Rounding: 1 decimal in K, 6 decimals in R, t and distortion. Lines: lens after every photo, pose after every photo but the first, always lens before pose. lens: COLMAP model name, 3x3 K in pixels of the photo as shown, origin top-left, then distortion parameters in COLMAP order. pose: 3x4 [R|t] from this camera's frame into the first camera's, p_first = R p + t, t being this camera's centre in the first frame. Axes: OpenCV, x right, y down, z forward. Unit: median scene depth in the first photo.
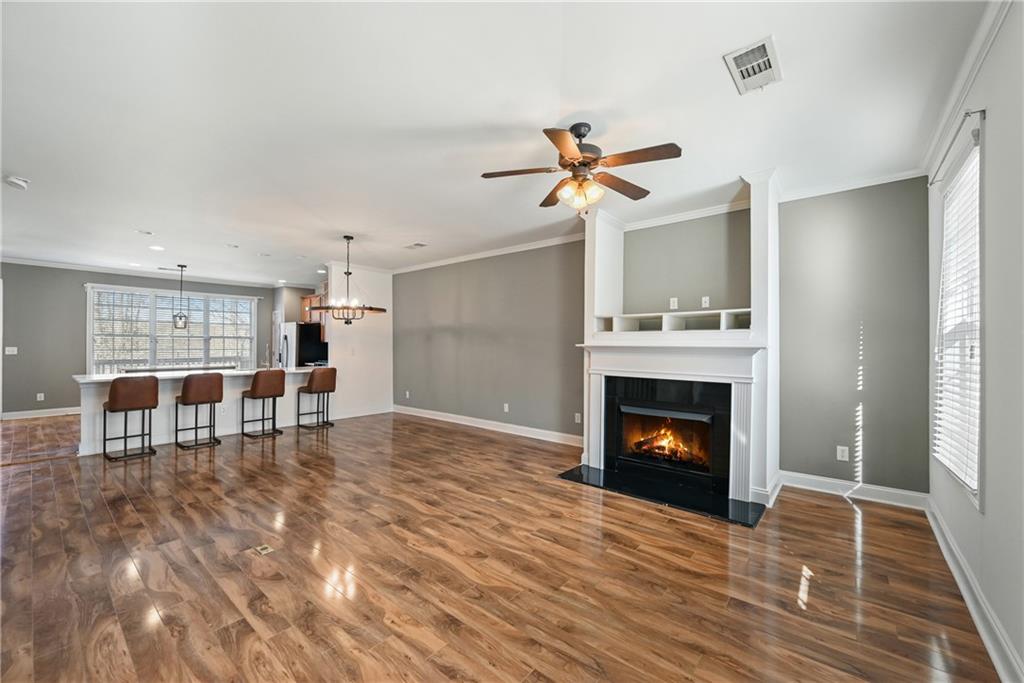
lens RADIAL K [[403.1, 0, 511.6], [0, 403.1, 344.4], [0, 0, 1]] dist [0.000736, 0.000241]
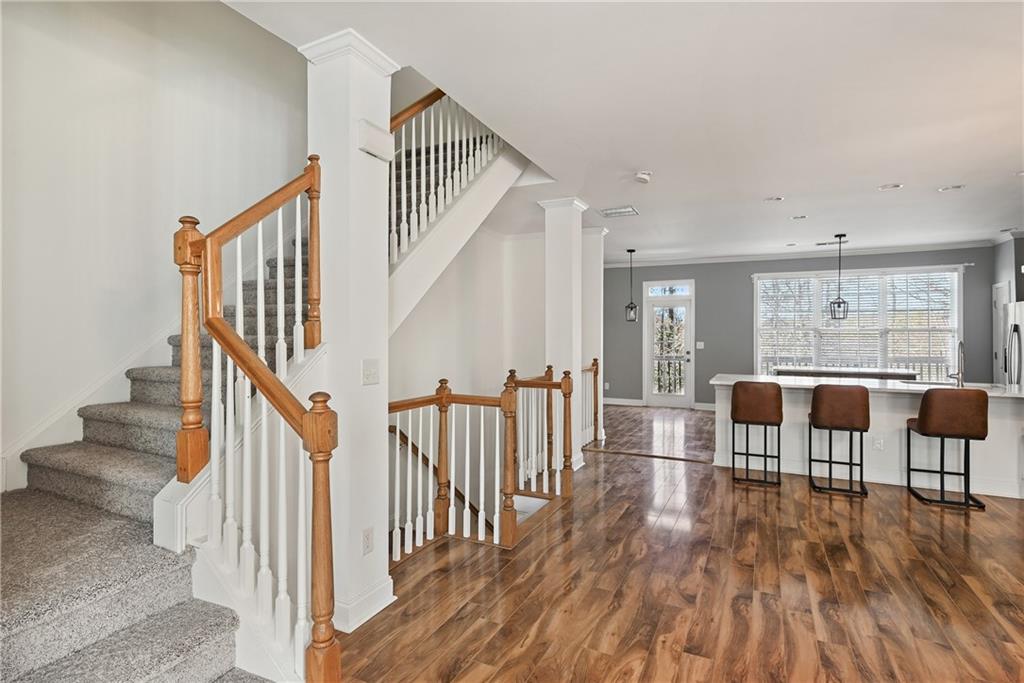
lens RADIAL K [[505.0, 0, 512.9], [0, 505.0, 333.6], [0, 0, 1]] dist [0.001690, 0.000390]
pose [[0.235142, -0.007299, -0.971934, -0.072116], [-0.001884, 0.999966, -0.007966, -0.006249], [0.971959, 0.003704, 0.235121, 0.274897]]
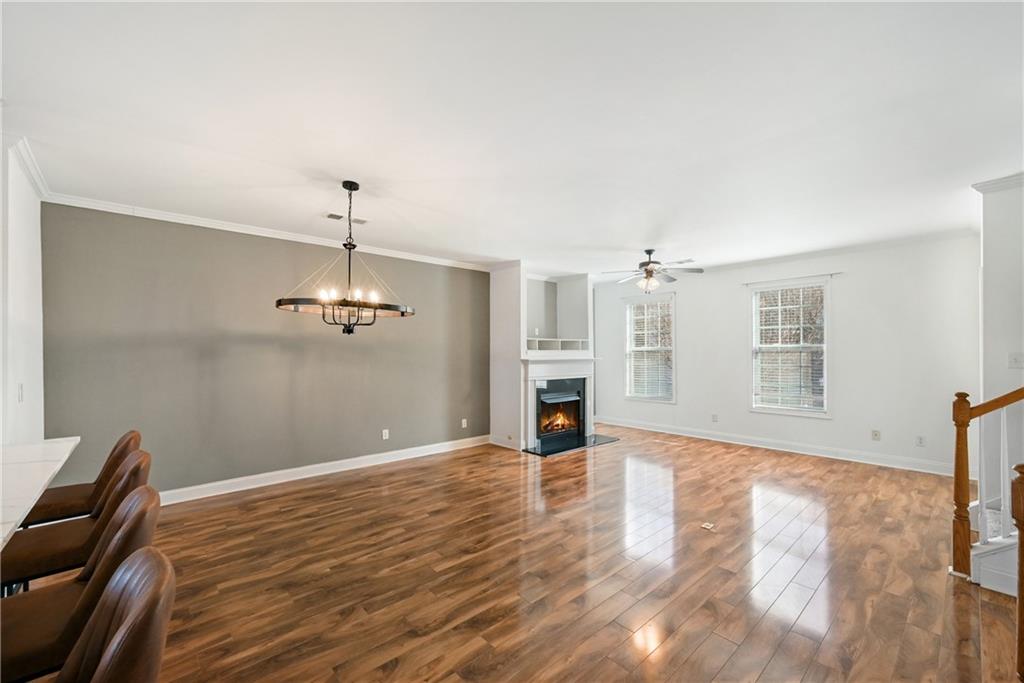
lens RADIAL K [[410.4, 0, 514.6], [0, 410.4, 350.8], [0, 0, 1]] dist [0.001083, 0.000619]
pose [[0.144709, -0.003274, 0.989469, -1.006174], [0.004537, 0.999986, 0.002645, -0.027192], [-0.989464, 0.004106, 0.144722, 0.715598]]
